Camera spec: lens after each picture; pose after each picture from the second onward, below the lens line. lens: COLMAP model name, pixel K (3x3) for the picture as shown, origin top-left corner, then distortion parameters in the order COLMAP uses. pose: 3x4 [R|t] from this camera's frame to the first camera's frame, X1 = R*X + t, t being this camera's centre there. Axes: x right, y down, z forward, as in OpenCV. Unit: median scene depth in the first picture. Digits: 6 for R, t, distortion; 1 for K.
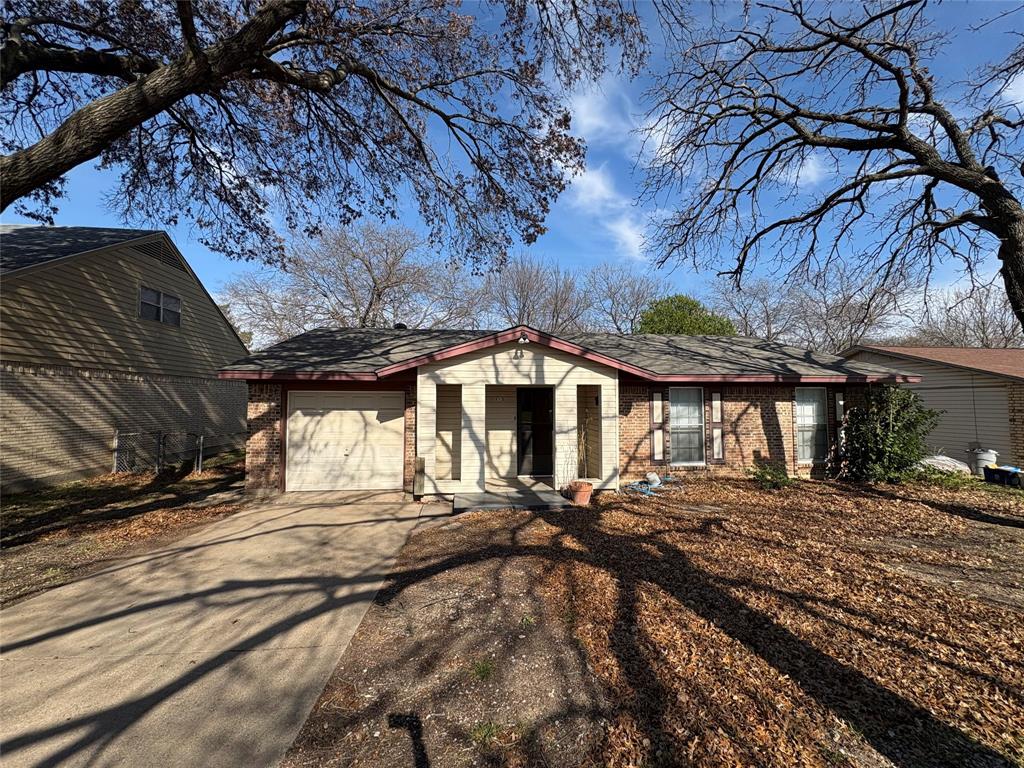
lens RADIAL K [[405.3, 0, 511.8], [0, 405.3, 379.5], [0, 0, 1]] dist [-0.001488, 0.000067]
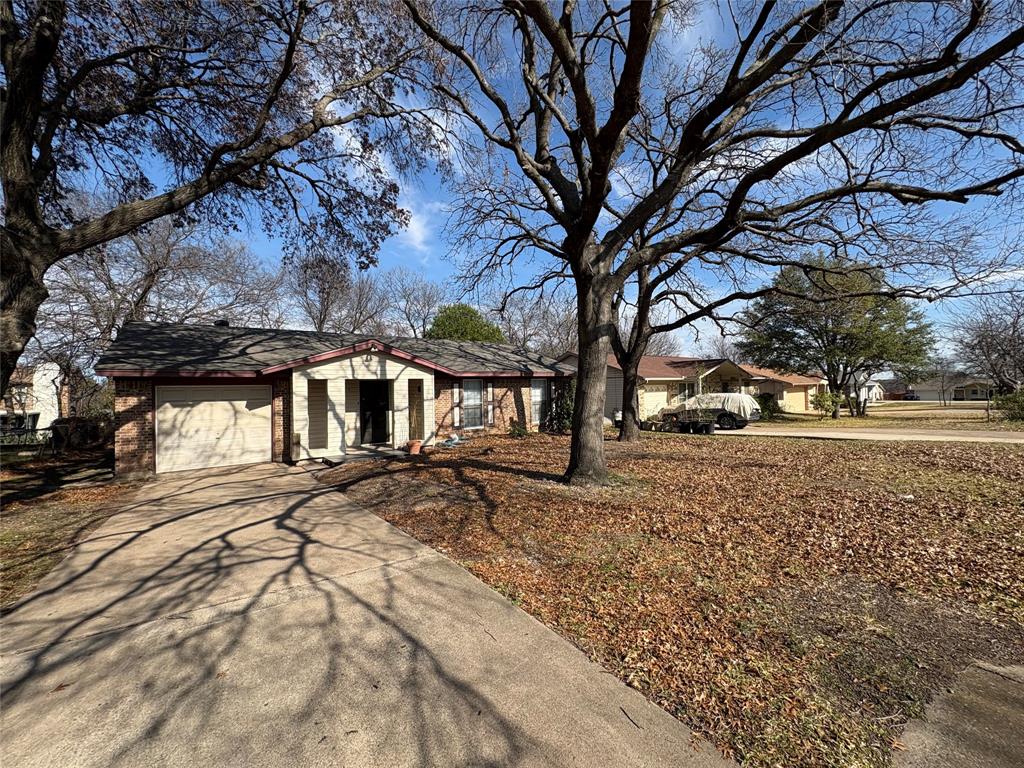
lens RADIAL K [[405.3, 0, 512.4], [0, 405.3, 382.4], [0, 0, 1]] dist [-0.001488, 0.000067]
pose [[0.864189, -0.011486, 0.503036, -0.255279], [-0.006553, 0.999398, 0.034077, -0.027462], [-0.503124, -0.032746, 0.863594, -0.487682]]
